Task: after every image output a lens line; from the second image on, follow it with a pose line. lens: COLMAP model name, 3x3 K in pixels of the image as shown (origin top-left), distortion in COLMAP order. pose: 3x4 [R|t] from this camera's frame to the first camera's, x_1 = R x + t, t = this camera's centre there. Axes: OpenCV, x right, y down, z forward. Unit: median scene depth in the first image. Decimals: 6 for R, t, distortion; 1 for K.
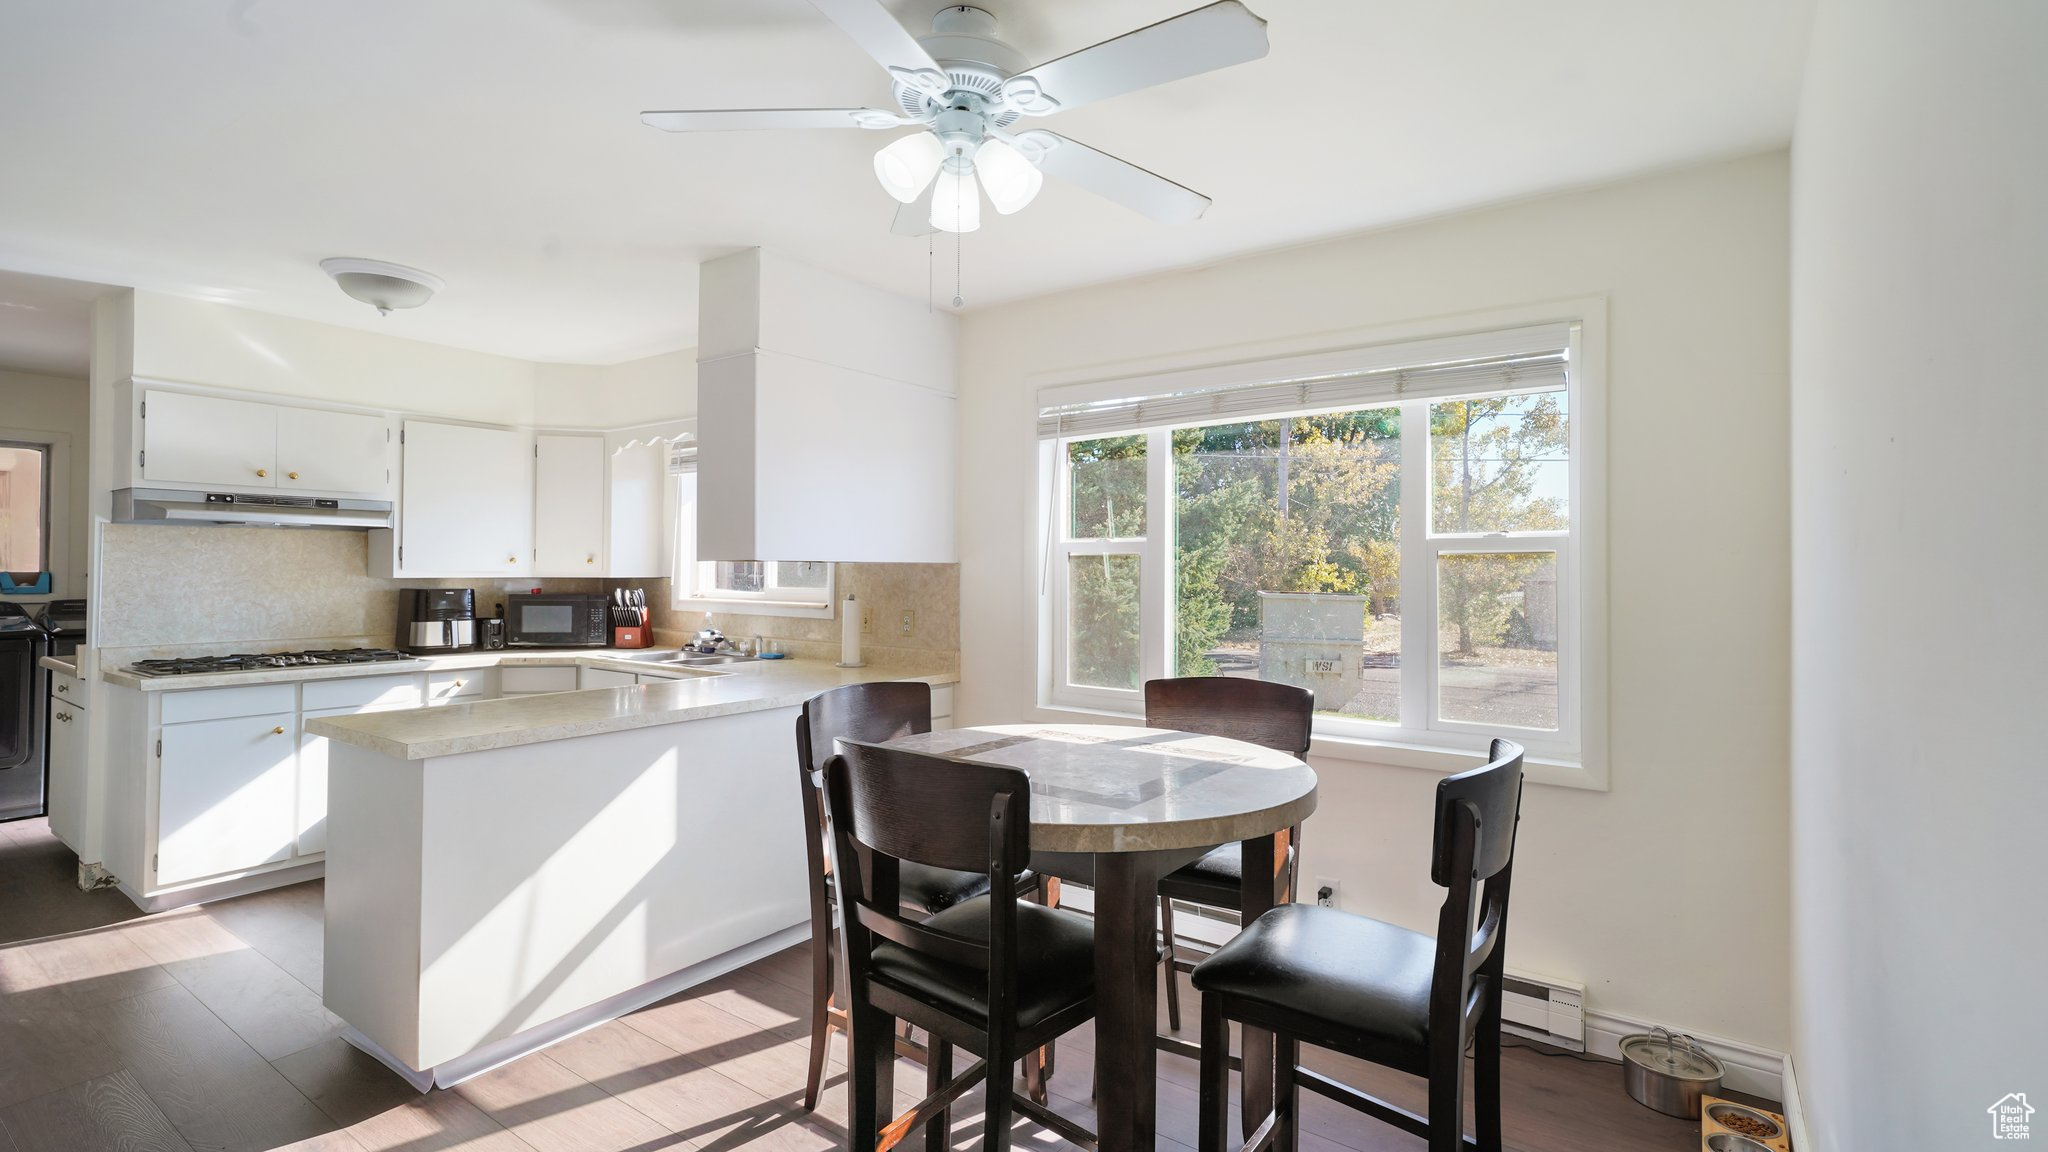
lens RADIAL K [[935.4, 0, 1018.3], [0, 935.4, 556.1], [0, 0, 1]] dist [0.002540, 0.002340]
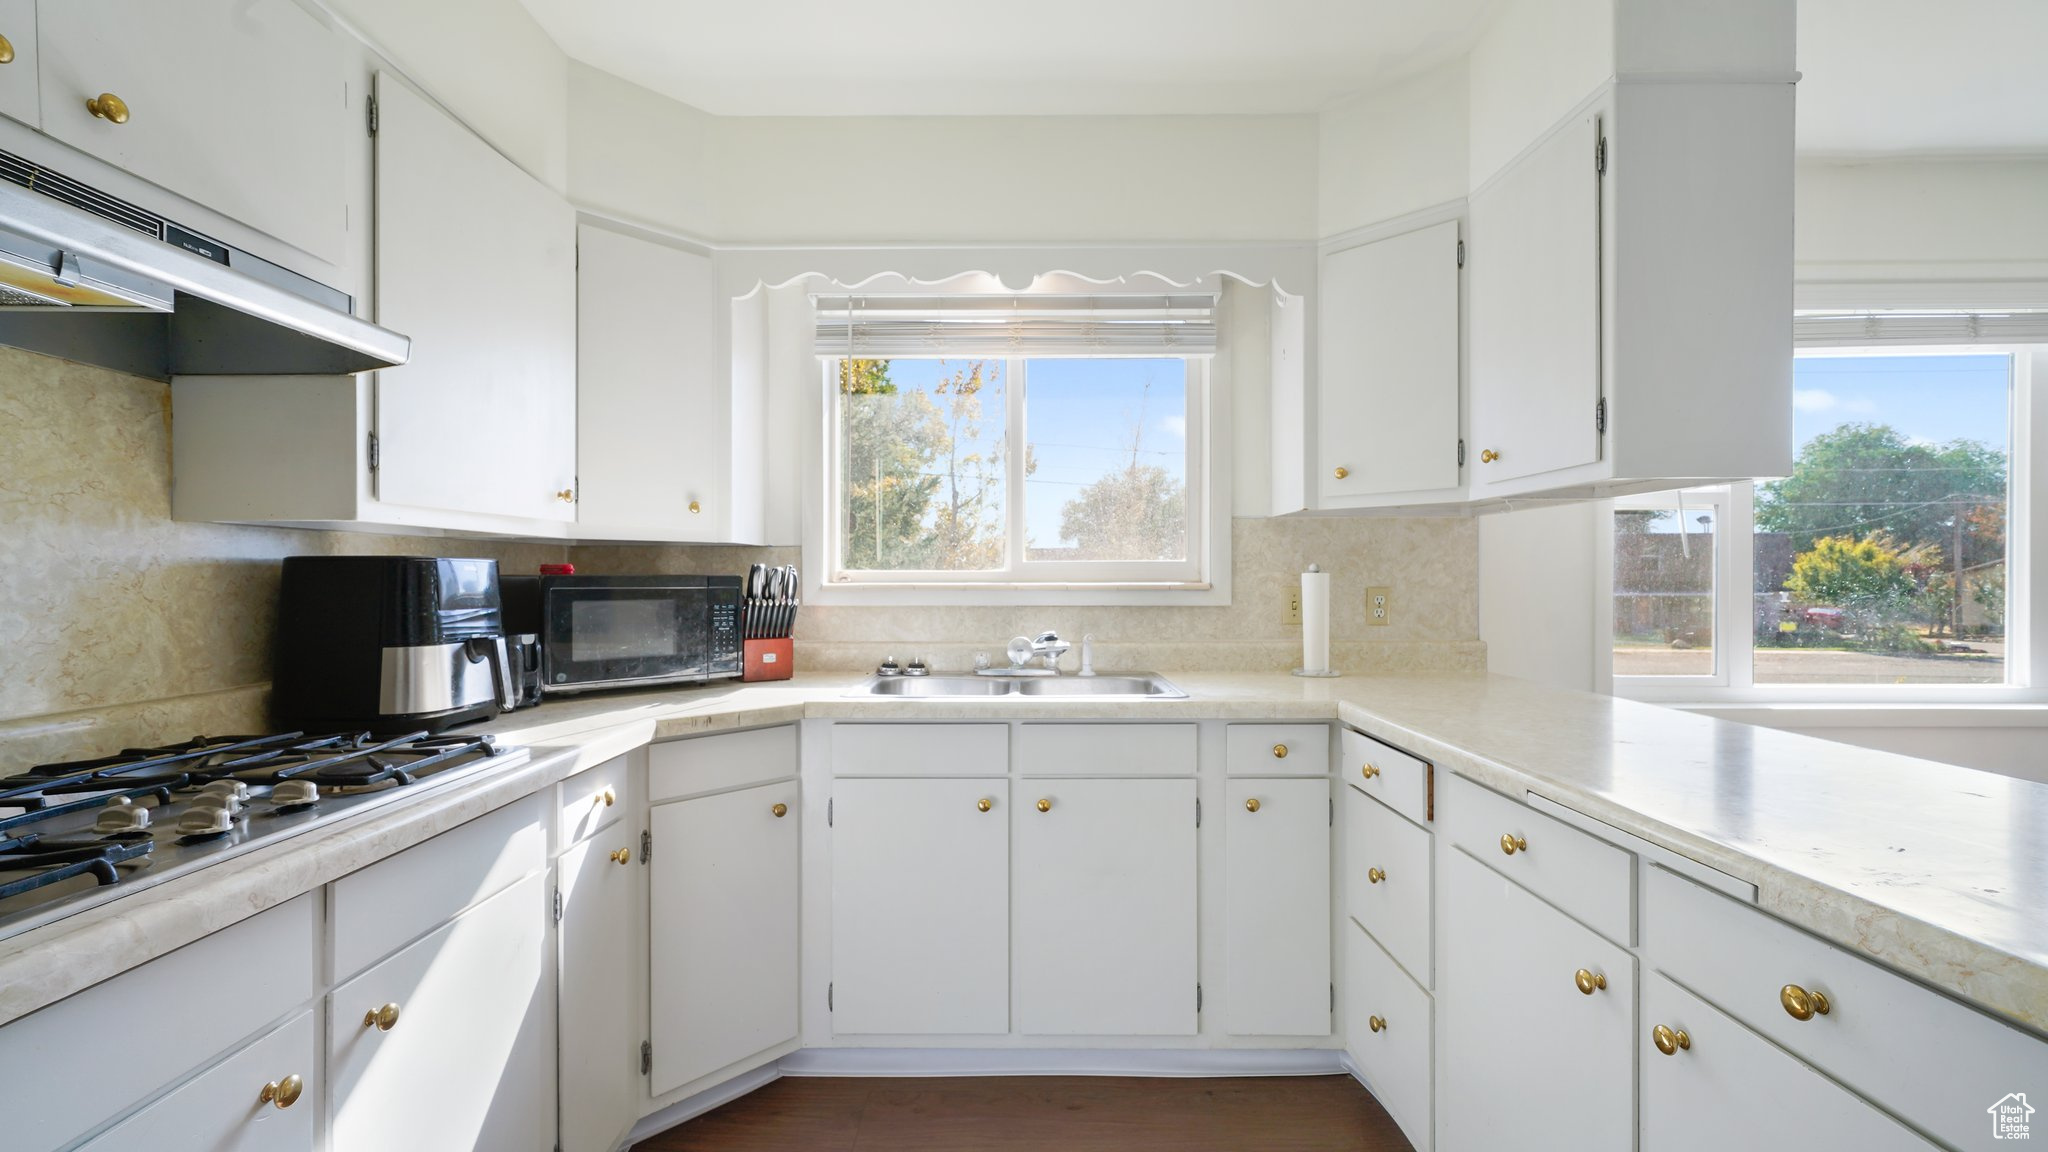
lens RADIAL K [[862.8, 0, 1023.9], [0, 862.8, 579.7], [0, 0, 1]] dist [-0.003121, 0.001080]
pose [[0.815057, -0.010617, 0.579283, -0.673029], [-0.000276, 0.999825, 0.018713, 0.040191], [-0.579380, -0.015412, 0.814912, 0.622354]]
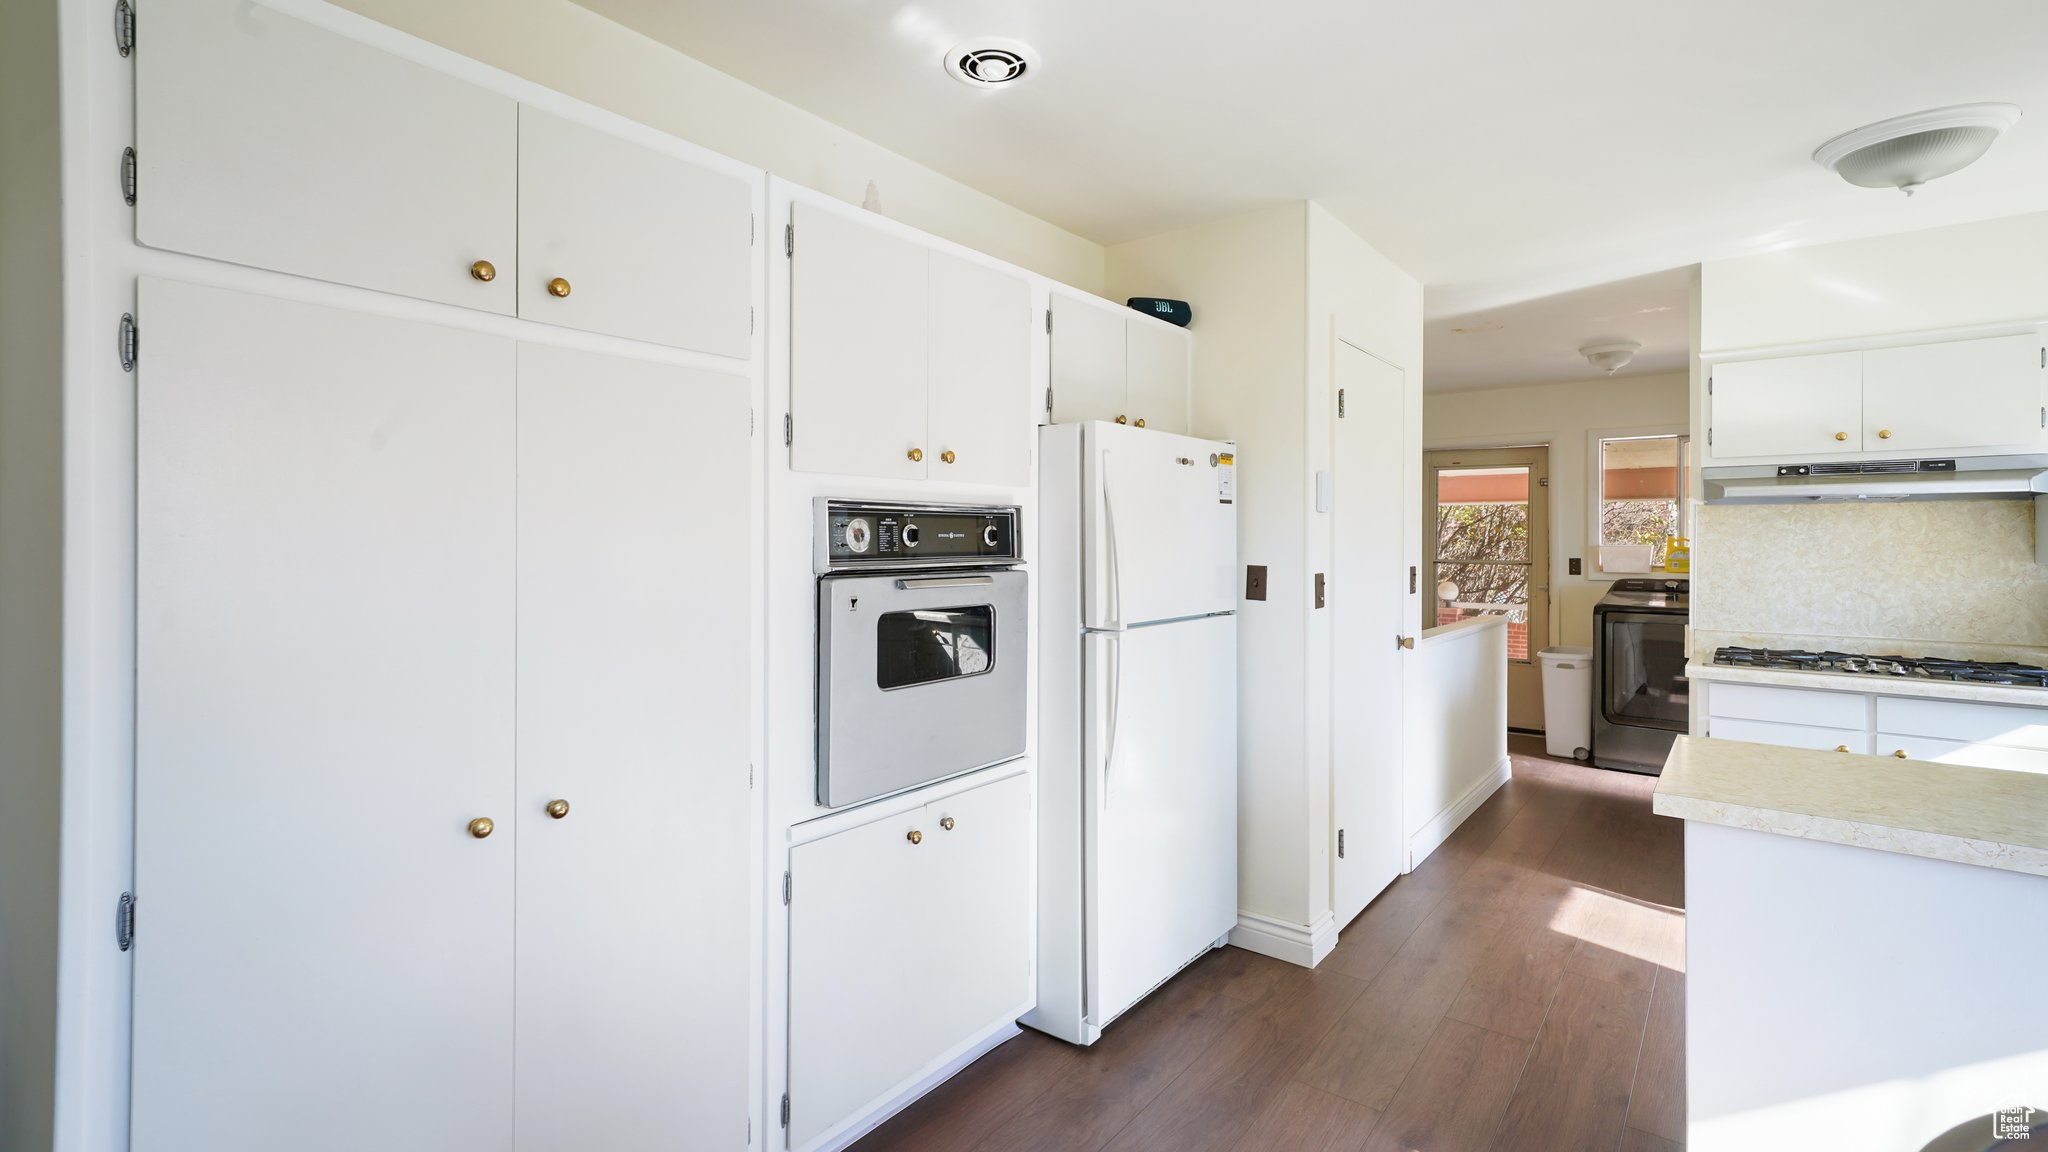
lens RADIAL K [[935.4, 0, 1017.6], [0, 935.4, 544.8], [0, 0, 1]] dist [0.002540, 0.002340]
pose [[-0.048676, -0.003509, -0.998808, 0.053053], [0.011468, 0.999926, -0.004072, 0.002575], [0.998749, -0.011652, -0.048632, 0.291005]]
